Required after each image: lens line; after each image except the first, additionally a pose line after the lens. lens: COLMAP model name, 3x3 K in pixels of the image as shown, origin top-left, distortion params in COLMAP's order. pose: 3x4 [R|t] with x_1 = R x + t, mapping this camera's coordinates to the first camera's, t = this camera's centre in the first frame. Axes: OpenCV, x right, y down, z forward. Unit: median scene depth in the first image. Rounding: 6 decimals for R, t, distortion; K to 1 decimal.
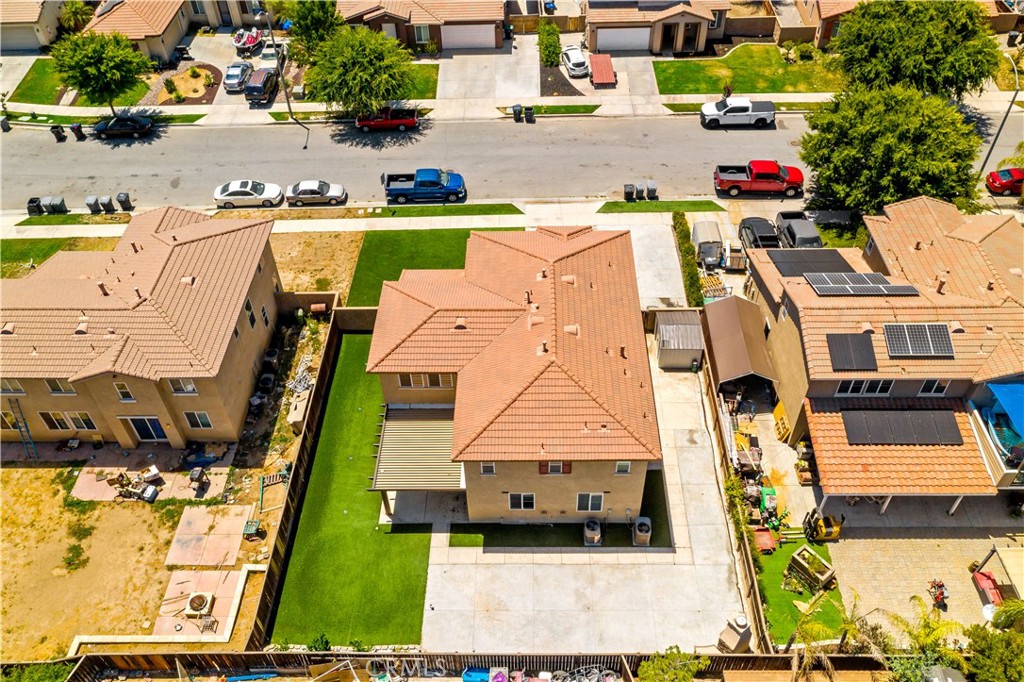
lens RADIAL K [[854.0, 0, 507.0], [0, 854.0, 384.1], [0, 0, 1]] dist [-0.007954, -0.001147]
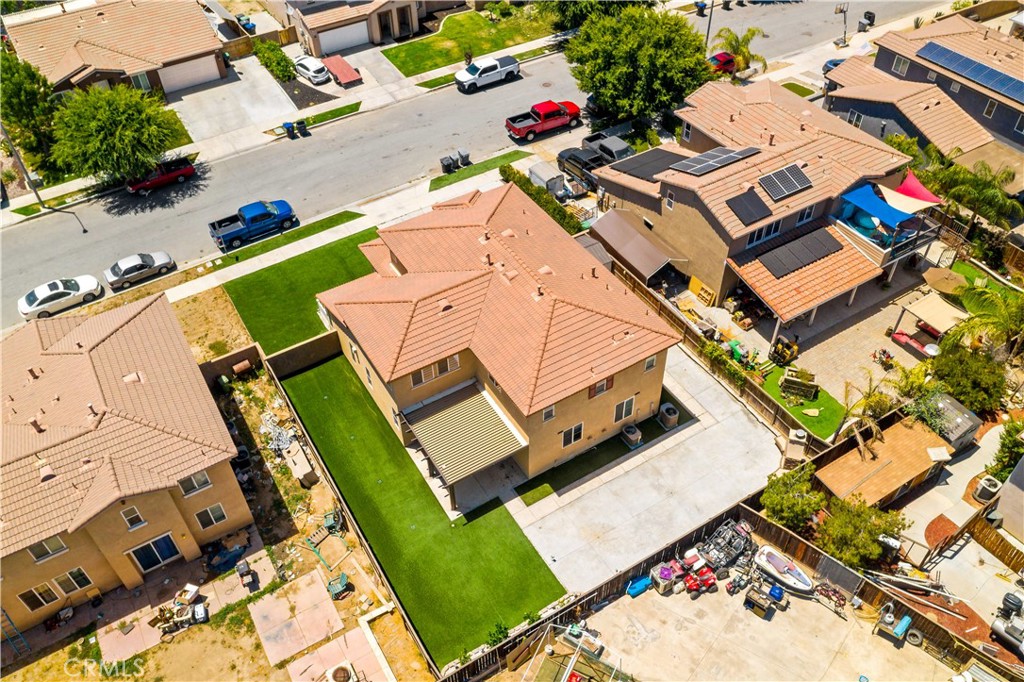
lens RADIAL K [[840.6, 0, 538.5], [0, 840.6, 385.2], [0, 0, 1]] dist [-0.008445, 0.007557]
pose [[0.832734, -0.393214, 0.389791, -0.333432], [0.396404, 0.914917, 0.076091, -0.013392], [-0.386547, 0.091151, 0.917754, 0.041488]]
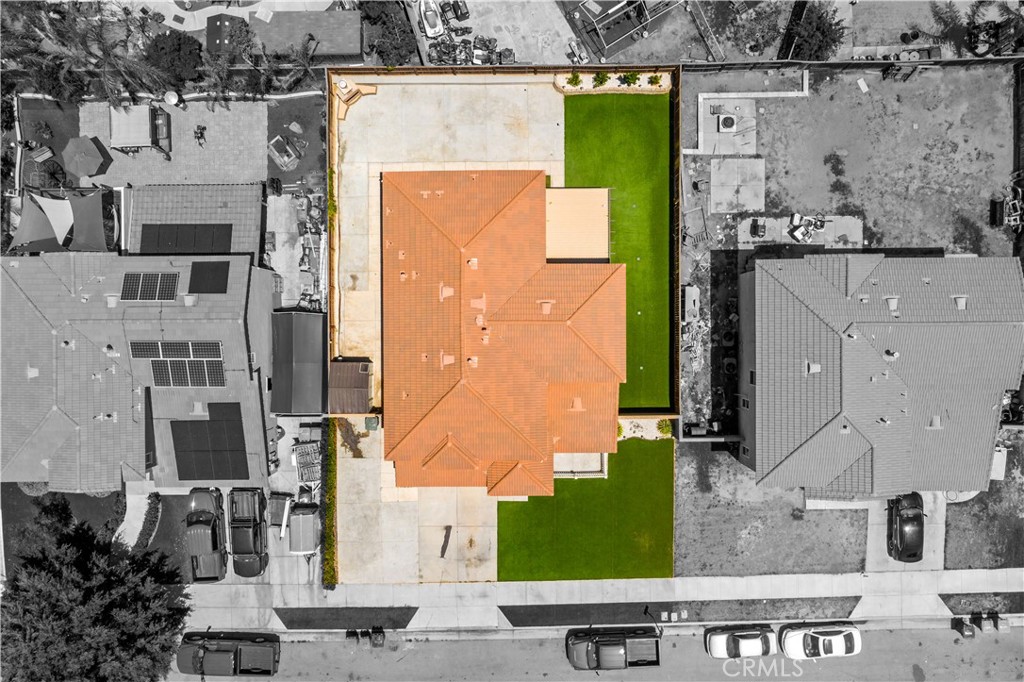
lens RADIAL K [[798.3, 0, 516.3], [0, 798.3, 255.0], [0, 0, 1]] dist [-0.003233, -0.002297]
pose [[-0.999214, 0.028563, 0.027487, -0.038552], [-0.000007, -0.693531, 0.720427, -0.662934], [0.039641, 0.719861, 0.692986, 0.194840]]
